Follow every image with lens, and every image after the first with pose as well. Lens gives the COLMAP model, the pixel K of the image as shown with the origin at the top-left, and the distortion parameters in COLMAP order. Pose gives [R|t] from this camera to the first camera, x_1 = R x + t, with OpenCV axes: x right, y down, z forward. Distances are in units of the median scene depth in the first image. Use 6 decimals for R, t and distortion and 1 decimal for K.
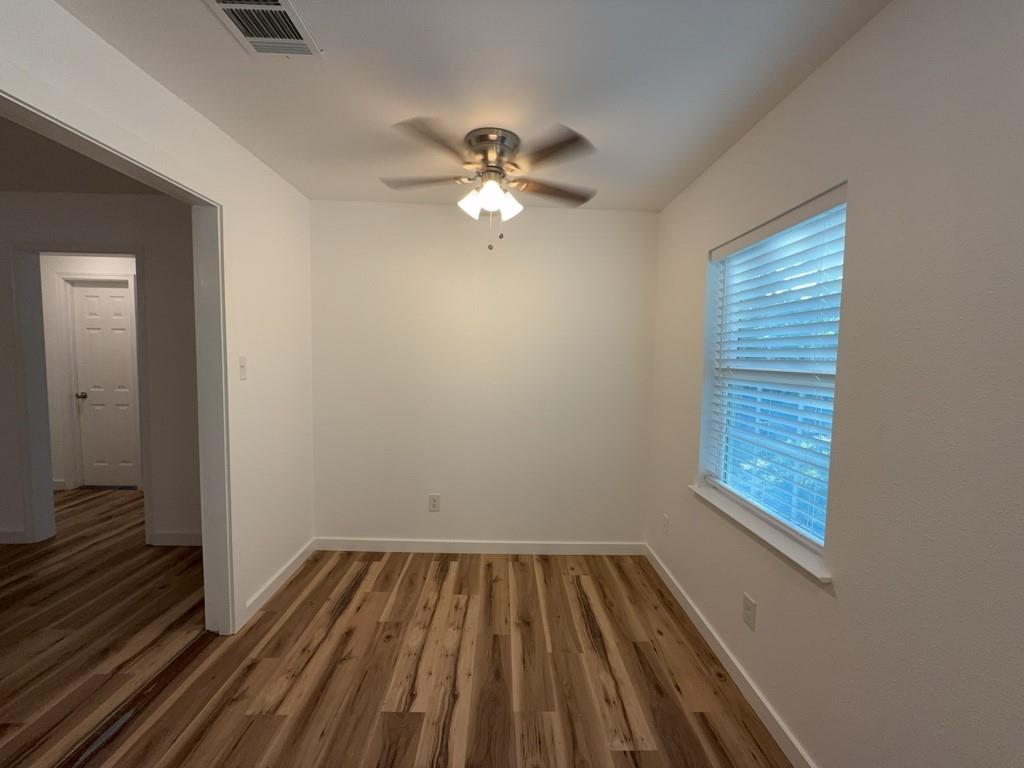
lens RADIAL K [[407.0, 0, 508.5], [0, 407.0, 386.5], [0, 0, 1]] dist [0.000169, -0.000276]
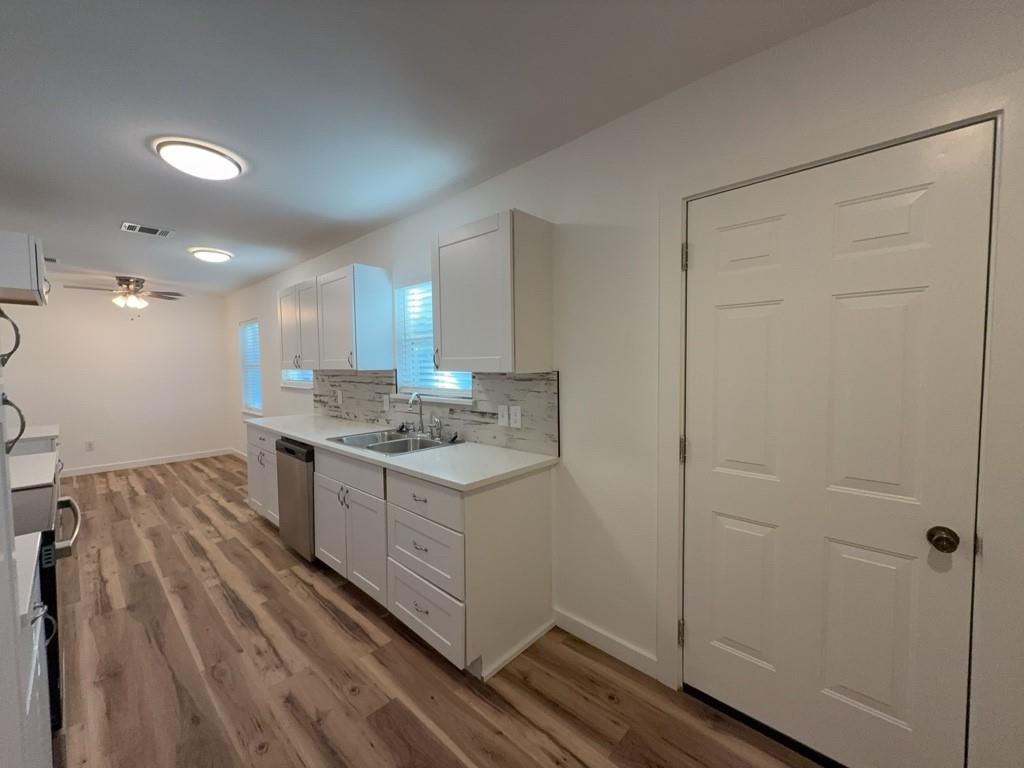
lens RADIAL K [[407.0, 0, 511.8], [0, 407.0, 382.9], [0, 0, 1]] dist [0.000169, -0.000276]
pose [[0.697597, -0.064751, 0.713558, -0.039777], [0.080526, 0.996684, 0.011718, 0.027372], [-0.711951, 0.049285, 0.700498, -0.396097]]
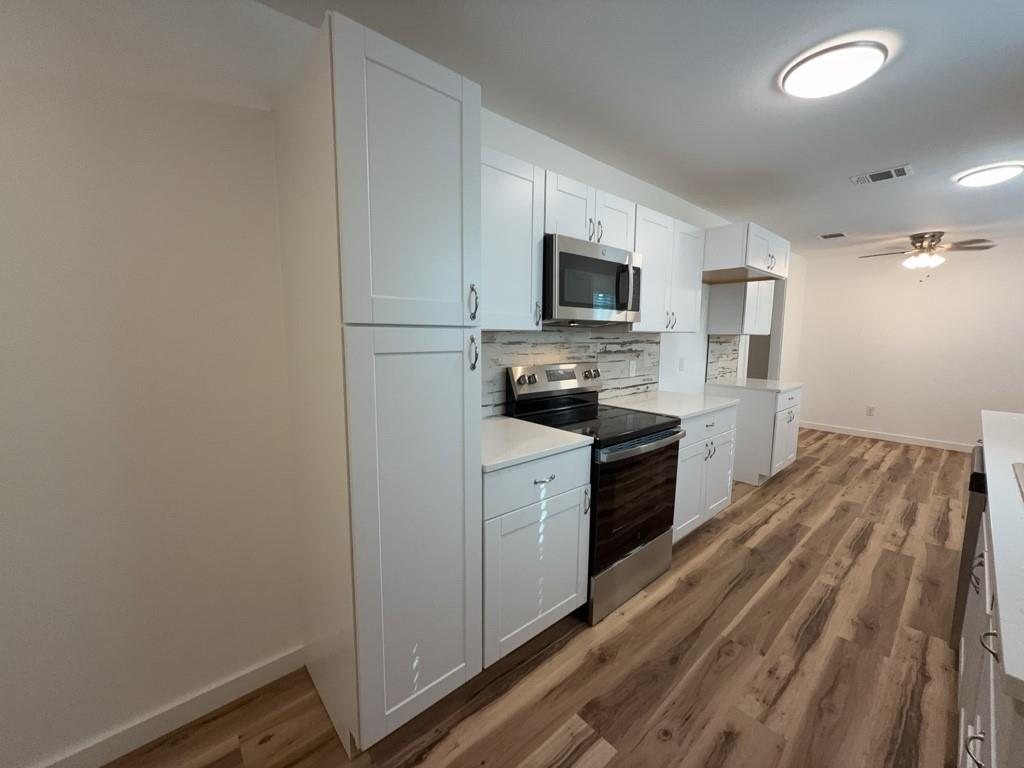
lens RADIAL K [[407.0, 0, 512.8], [0, 407.0, 381.3], [0, 0, 1]] dist [0.000169, -0.000276]
pose [[0.639577, 0.065152, -0.765961, 0.044896], [-0.049233, 0.997828, 0.043765, 0.030413], [0.767149, 0.009720, 0.641396, -0.357108]]
